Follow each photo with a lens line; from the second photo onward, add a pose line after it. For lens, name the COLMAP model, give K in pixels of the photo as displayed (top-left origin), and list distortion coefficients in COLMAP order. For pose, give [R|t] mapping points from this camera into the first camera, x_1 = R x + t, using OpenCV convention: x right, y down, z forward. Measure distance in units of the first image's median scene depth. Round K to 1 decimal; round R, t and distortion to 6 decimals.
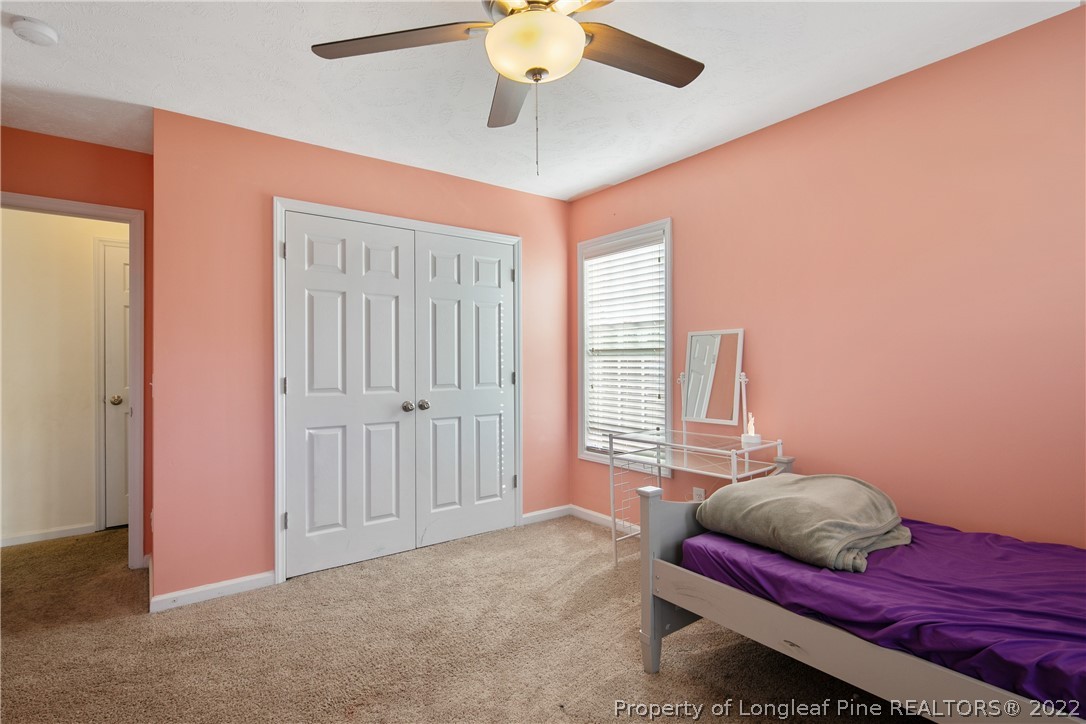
lens RADIAL K [[525.8, 0, 542.5], [0, 525.8, 355.4], [0, 0, 1]] dist [0.001355, 0.000412]
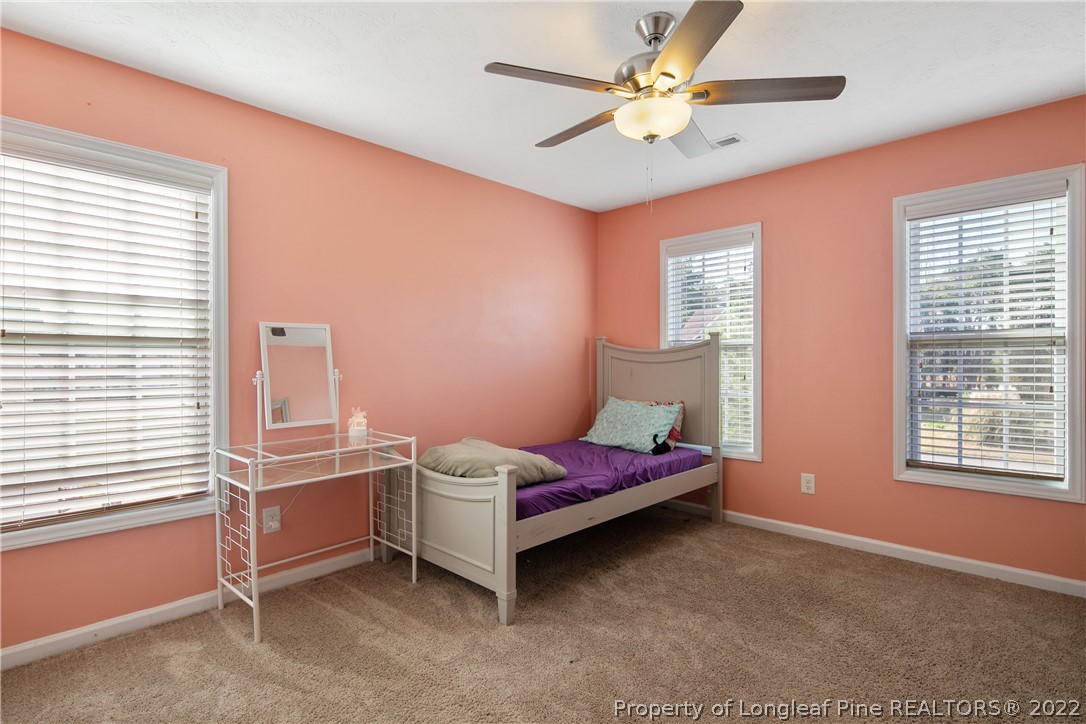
lens RADIAL K [[525.8, 0, 542.5], [0, 525.8, 355.4], [0, 0, 1]] dist [0.001355, 0.000412]
pose [[-0.137687, 0.011145, 0.990413, -0.119012], [-0.012759, 0.999834, -0.013025, 0.002672], [-0.990394, -0.014430, -0.137522, 0.135586]]
